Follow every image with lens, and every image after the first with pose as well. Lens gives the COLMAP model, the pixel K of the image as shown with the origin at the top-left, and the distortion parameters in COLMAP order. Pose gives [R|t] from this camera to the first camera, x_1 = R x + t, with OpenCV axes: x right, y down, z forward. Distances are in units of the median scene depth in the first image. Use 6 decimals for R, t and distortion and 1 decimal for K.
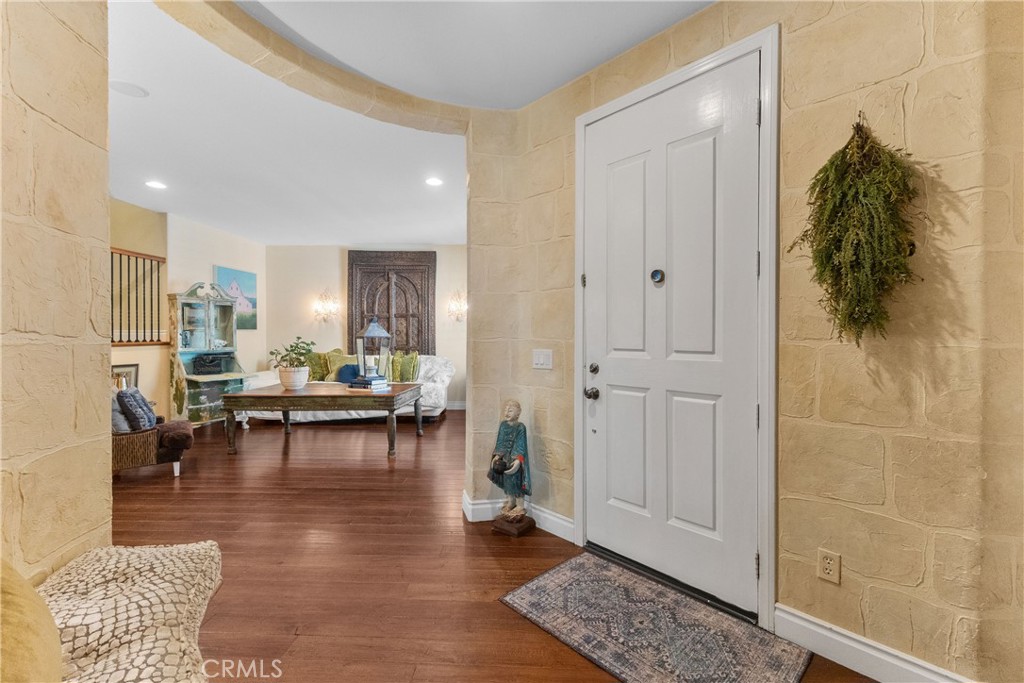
lens RADIAL K [[442.0, 0, 511.1], [0, 442.0, 338.7], [0, 0, 1]] dist [0.009244, -0.001947]
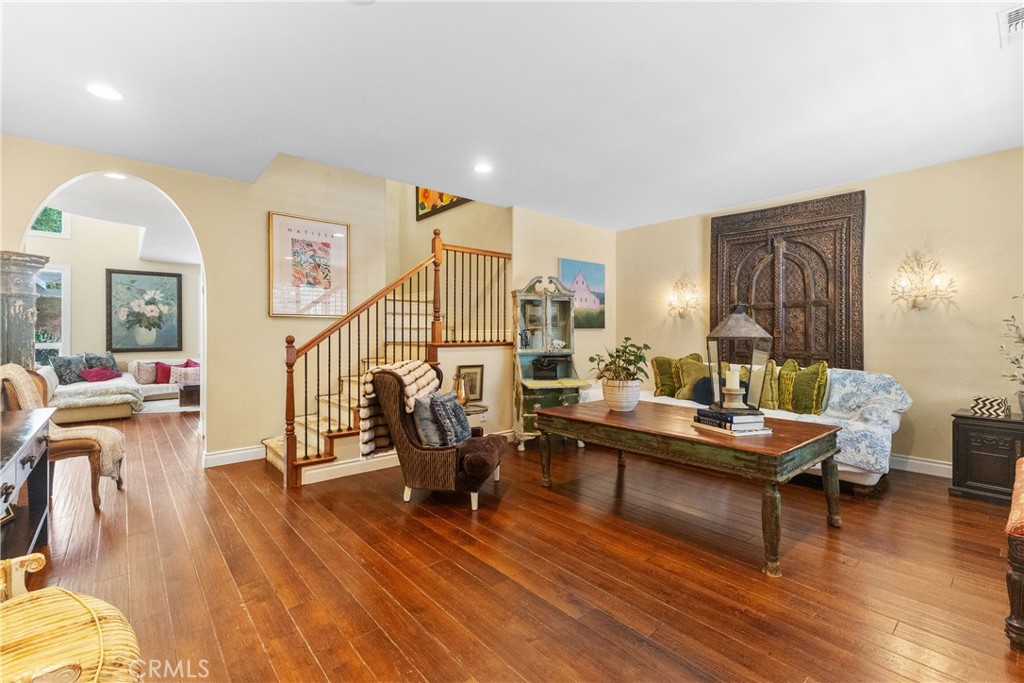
lens RADIAL K [[442.0, 0, 512.6], [0, 442.0, 334.6], [0, 0, 1]] dist [0.009244, -0.001947]
pose [[0.686996, -0.001010, -0.726661, -0.094922], [-0.004871, 0.999970, -0.005994, -0.003846], [0.726645, 0.007657, 0.686971, 0.394399]]
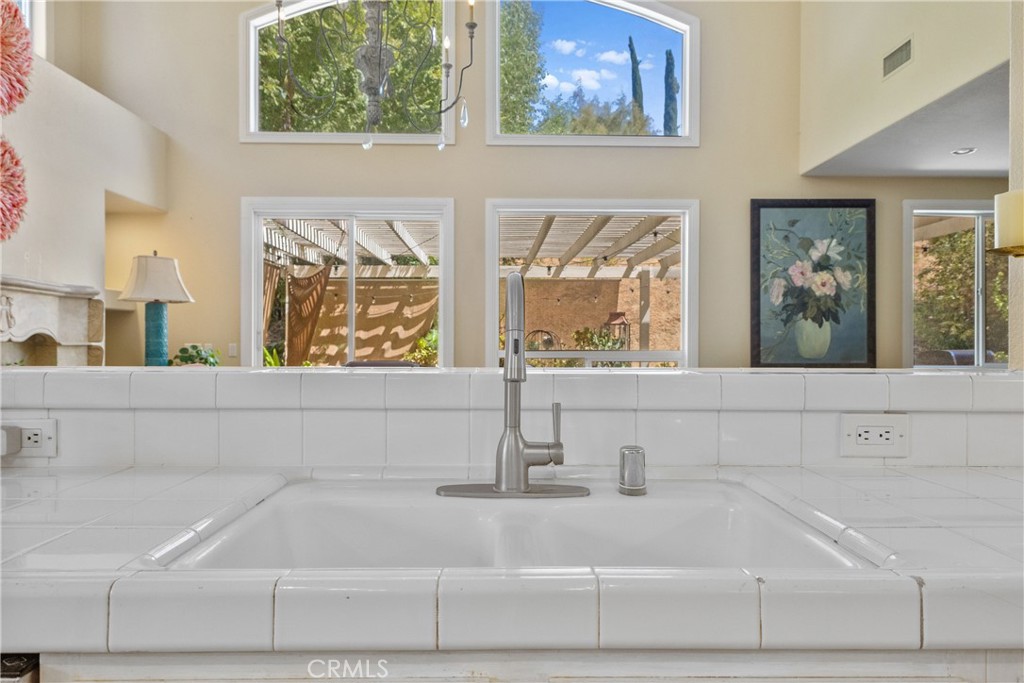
lens RADIAL K [[697.8, 0, 511.0], [0, 697.8, 340.6], [0, 0, 1]] dist [0.011514, -0.002656]
pose [[0.051434, -0.002546, -0.998673, -1.172738], [-0.009671, 0.999949, -0.003047, 0.013060], [0.998630, 0.009815, 0.051407, -0.103707]]
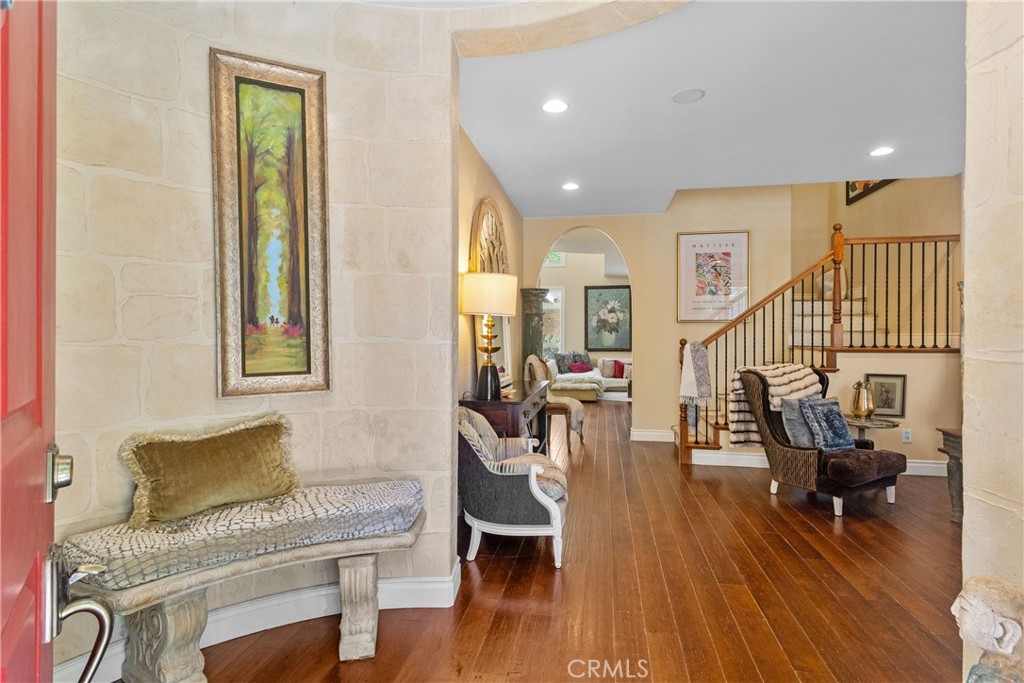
lens RADIAL K [[523.3, 0, 515.7], [0, 523.3, 334.8], [0, 0, 1]] dist [0.019778, -0.000701]
pose [[-0.129735, -0.005640, -0.991533, 0.214621], [-0.010691, 0.999934, -0.004289, -0.004412], [0.991491, 0.010044, -0.129787, 0.434272]]
